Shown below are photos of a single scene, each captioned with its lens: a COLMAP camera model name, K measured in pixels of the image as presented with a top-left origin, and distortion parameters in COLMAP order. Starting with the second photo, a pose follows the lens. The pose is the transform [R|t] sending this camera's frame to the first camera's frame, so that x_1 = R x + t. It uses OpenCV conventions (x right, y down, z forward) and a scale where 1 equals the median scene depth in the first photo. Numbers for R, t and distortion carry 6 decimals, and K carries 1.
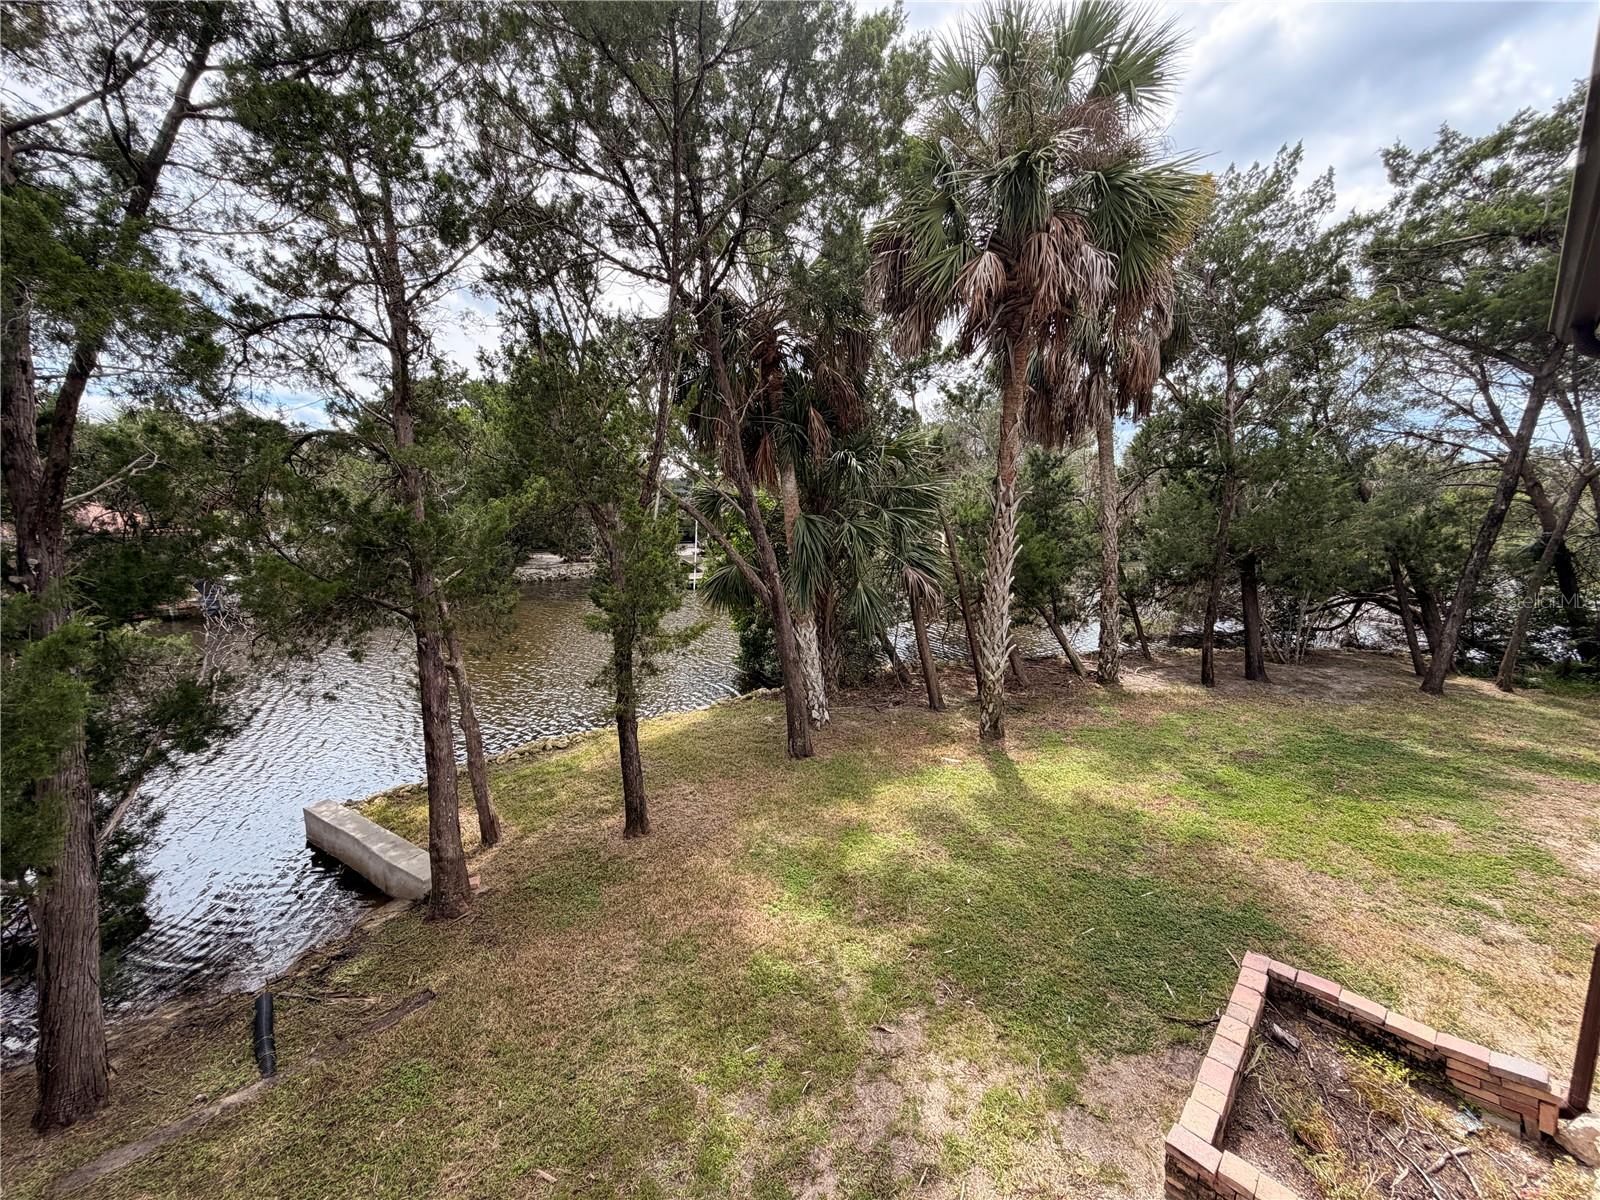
lens RADIAL K [[639.1, 0, 798.7], [0, 639.1, 601.2], [0, 0, 1]] dist [-0.000897, 0.000461]
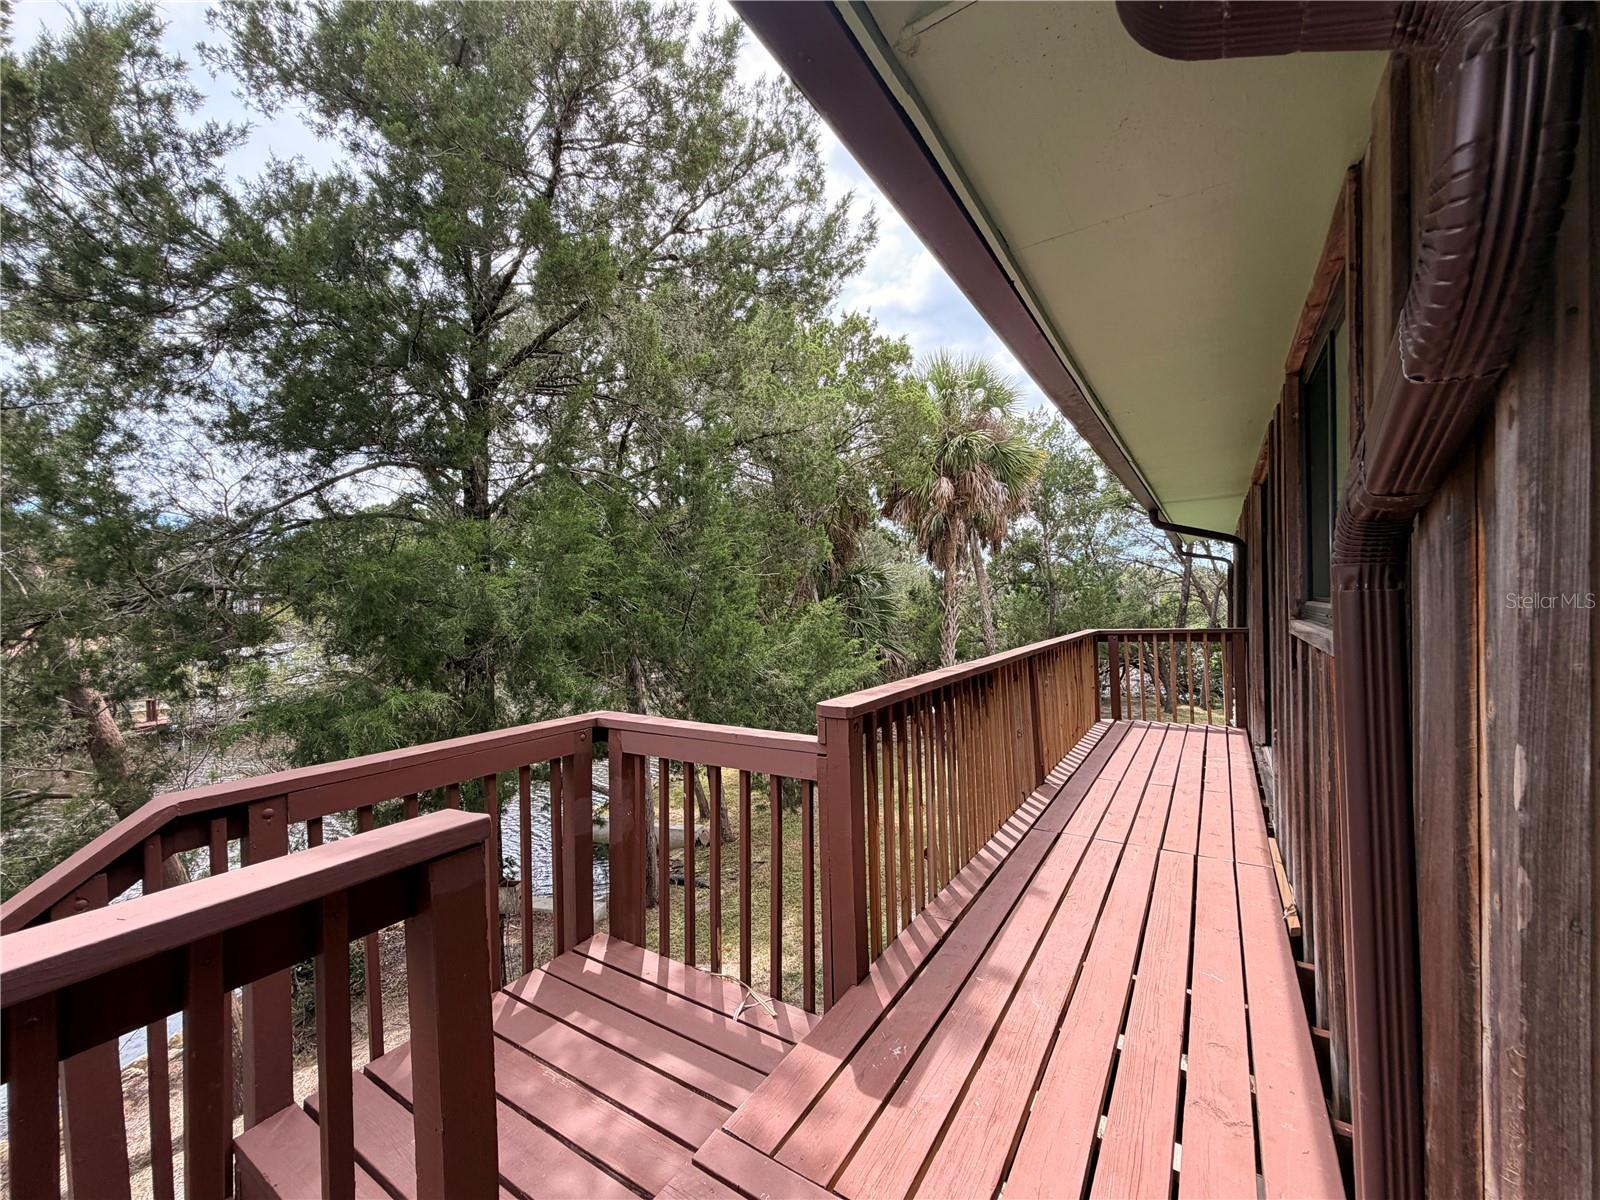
lens RADIAL K [[639.1, 0, 797.5], [0, 639.1, 606.4], [0, 0, 1]] dist [-0.000897, 0.000461]
pose [[0.964731, -0.021378, 0.262368, -0.138341], [0.065643, 0.984747, -0.161134, 0.025741], [-0.254922, 0.172674, 0.951419, -0.139960]]
